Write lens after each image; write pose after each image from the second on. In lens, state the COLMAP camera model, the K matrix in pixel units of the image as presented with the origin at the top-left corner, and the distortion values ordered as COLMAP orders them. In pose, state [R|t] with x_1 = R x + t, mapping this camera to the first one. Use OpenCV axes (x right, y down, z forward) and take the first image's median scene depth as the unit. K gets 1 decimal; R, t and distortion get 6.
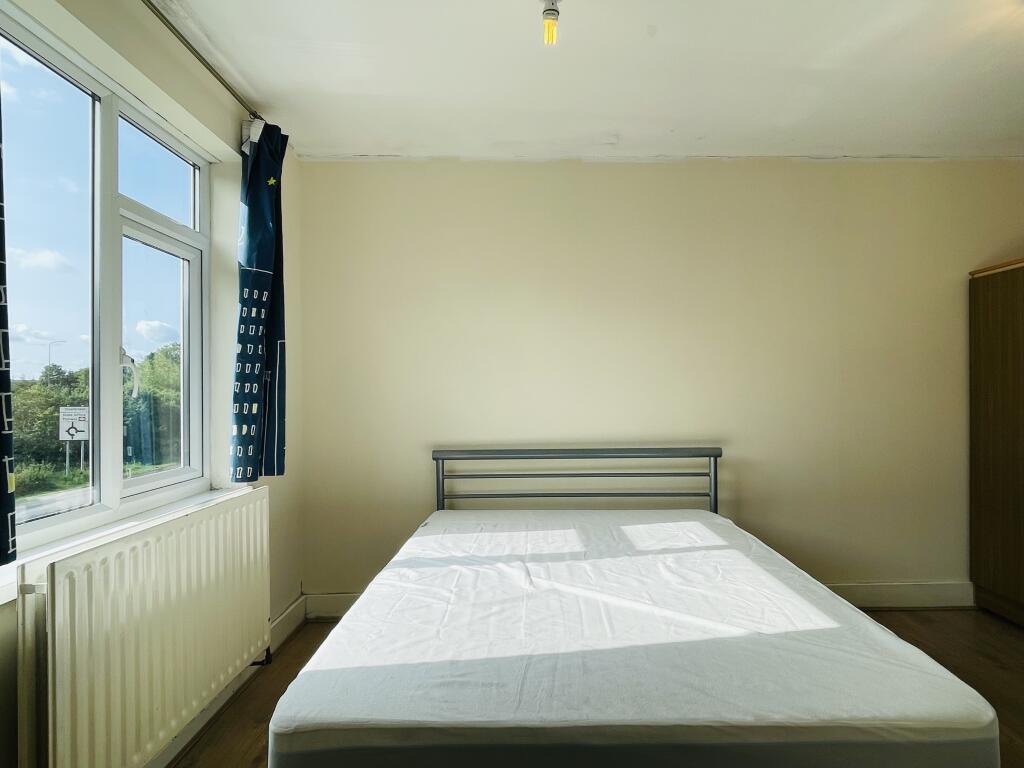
lens RADIAL K [[594.8, 0, 512.1], [0, 594.8, 387.2], [0, 0, 1]] dist [0.017311, -0.009788]
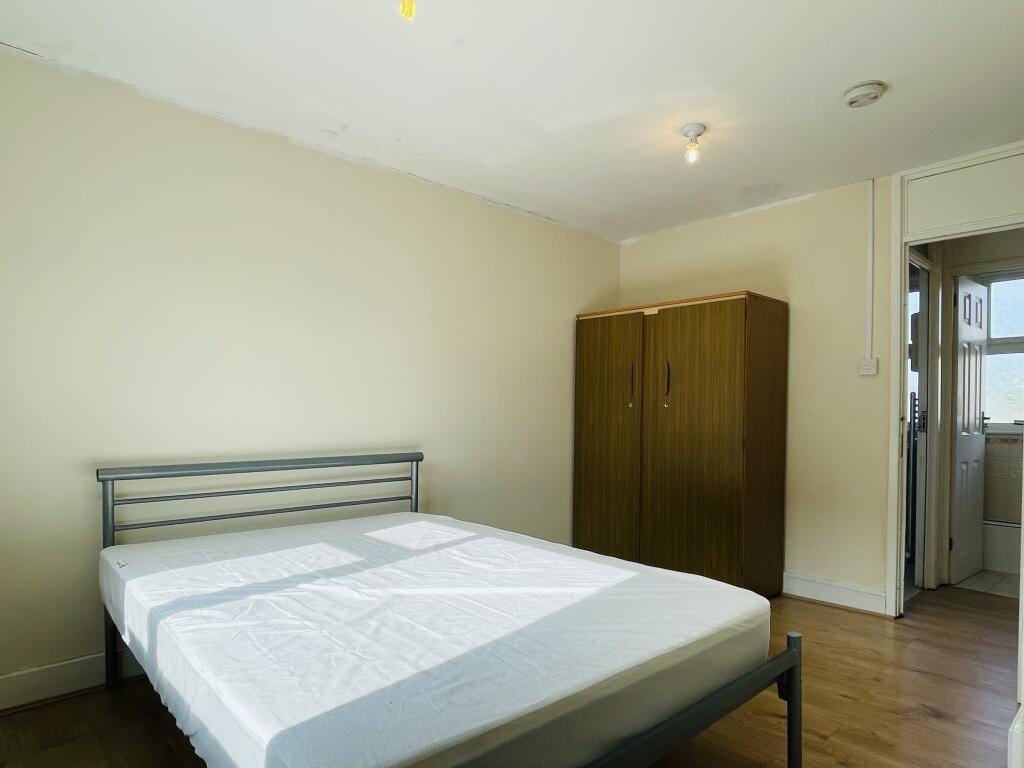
lens RADIAL K [[594.8, 0, 521.1], [0, 594.8, 419.0], [0, 0, 1]] dist [0.017311, -0.009788]
pose [[0.760993, 0.001345, 0.648758, -0.324942], [-0.018588, 0.999632, 0.019732, 0.027445], [-0.648493, -0.027075, 0.760739, 0.120467]]
